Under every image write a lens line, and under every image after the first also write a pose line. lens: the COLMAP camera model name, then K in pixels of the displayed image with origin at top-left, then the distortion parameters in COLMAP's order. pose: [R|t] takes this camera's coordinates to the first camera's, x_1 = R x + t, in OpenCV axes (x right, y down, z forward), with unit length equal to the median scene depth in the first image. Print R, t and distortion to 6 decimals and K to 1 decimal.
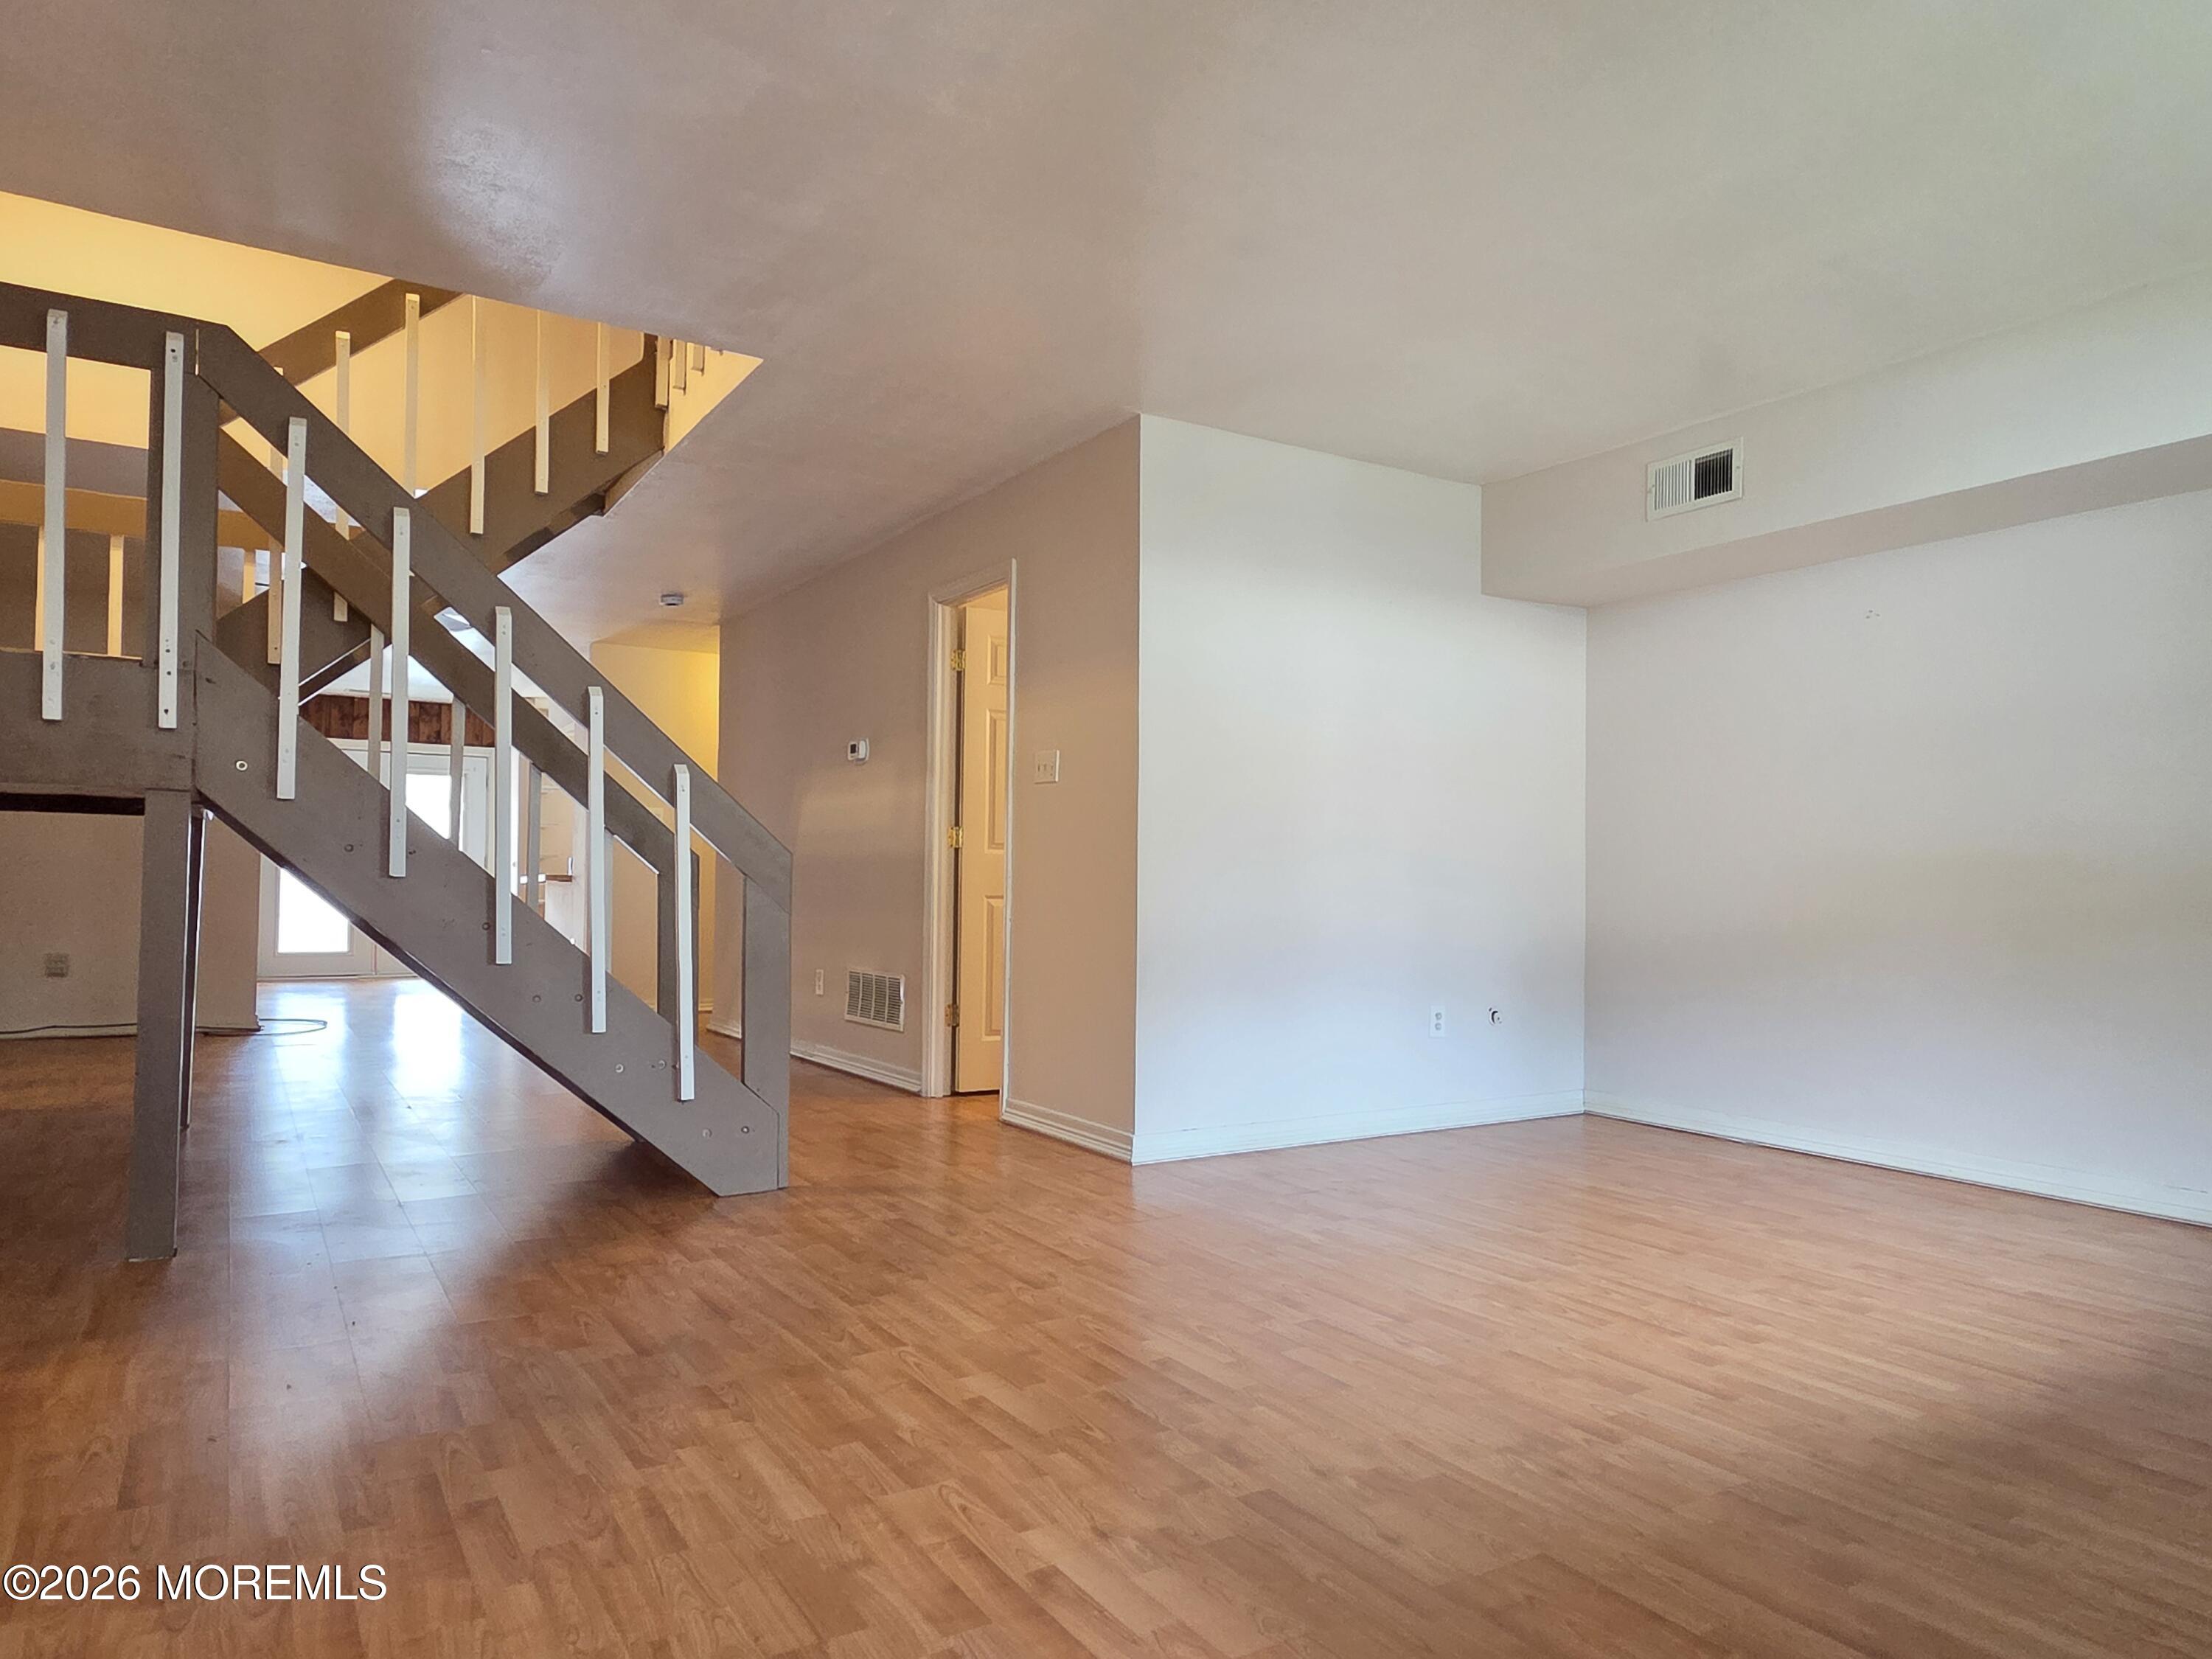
lens RADIAL K [[1413.7, 0, 1075.8], [0, 1413.7, 847.1], [0, 0, 1]] dist [0.000689, -0.000439]
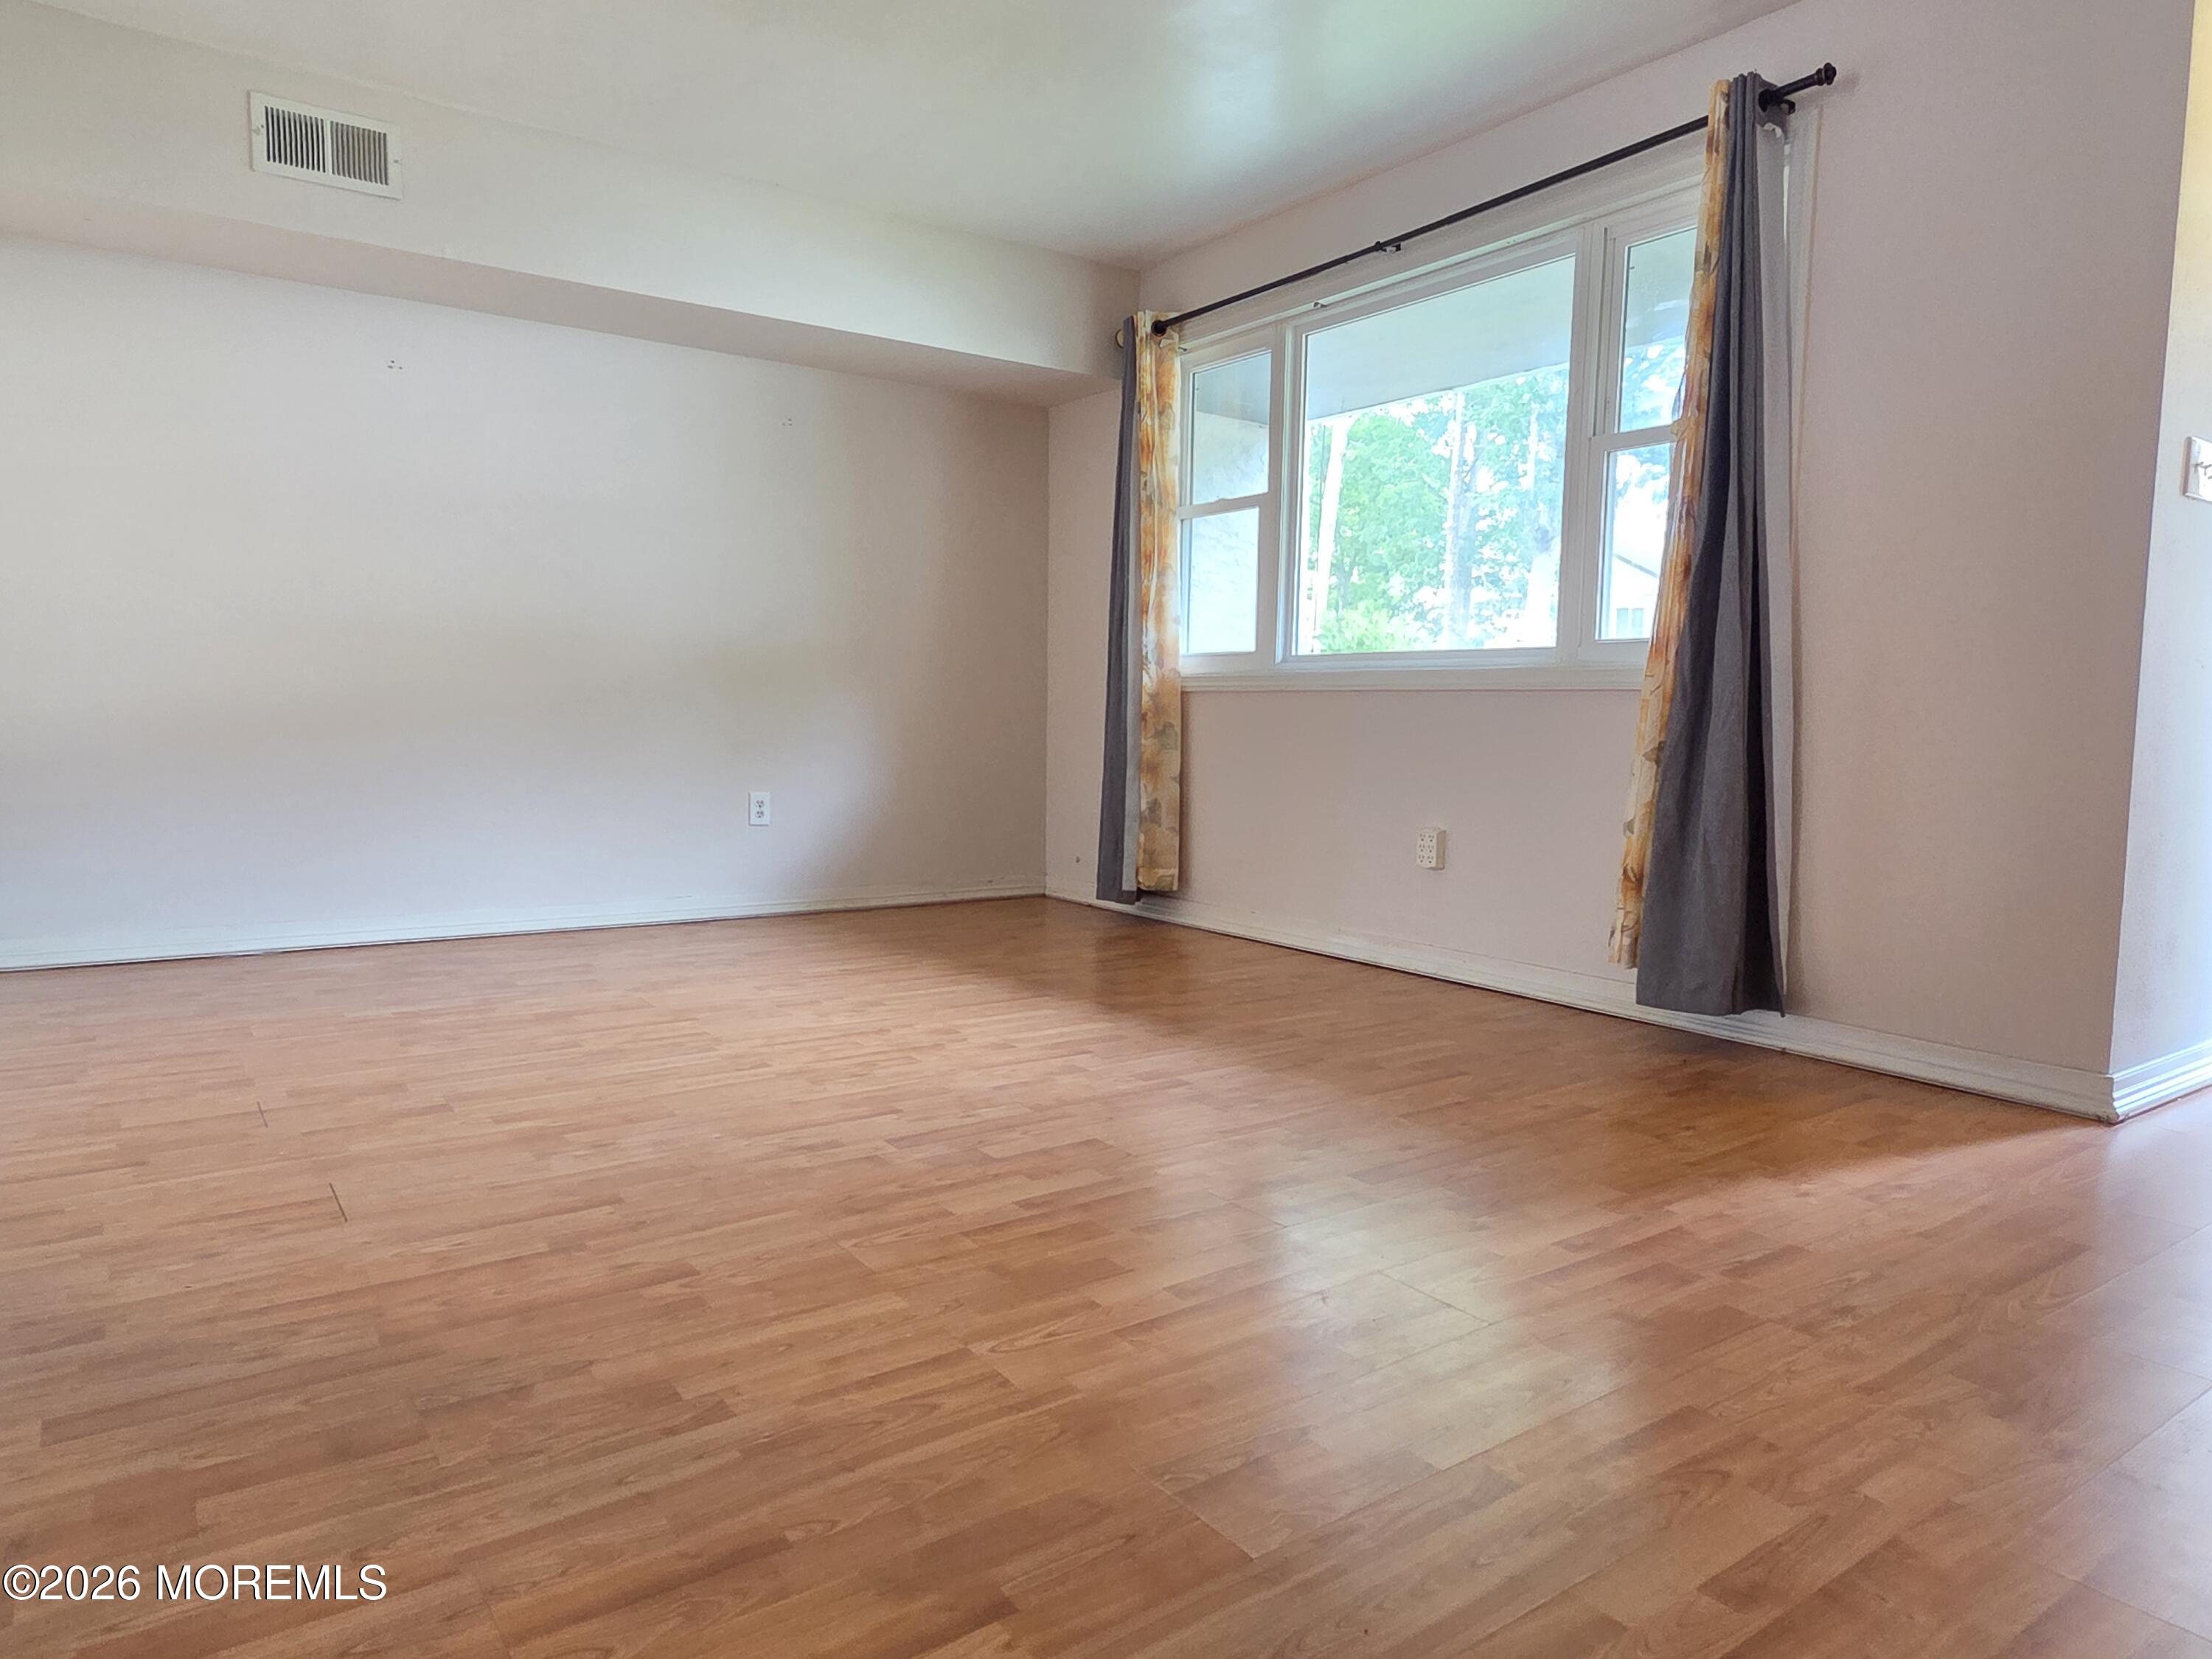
lens RADIAL K [[1413.7, 0, 1075.8], [0, 1413.7, 847.1], [0, 0, 1]] dist [0.000689, -0.000439]
pose [[-0.090743, -0.111259, 0.989640, -0.689020], [-0.047187, 0.993104, 0.107322, 0.044654], [-0.994756, -0.036959, -0.095367, 0.940921]]
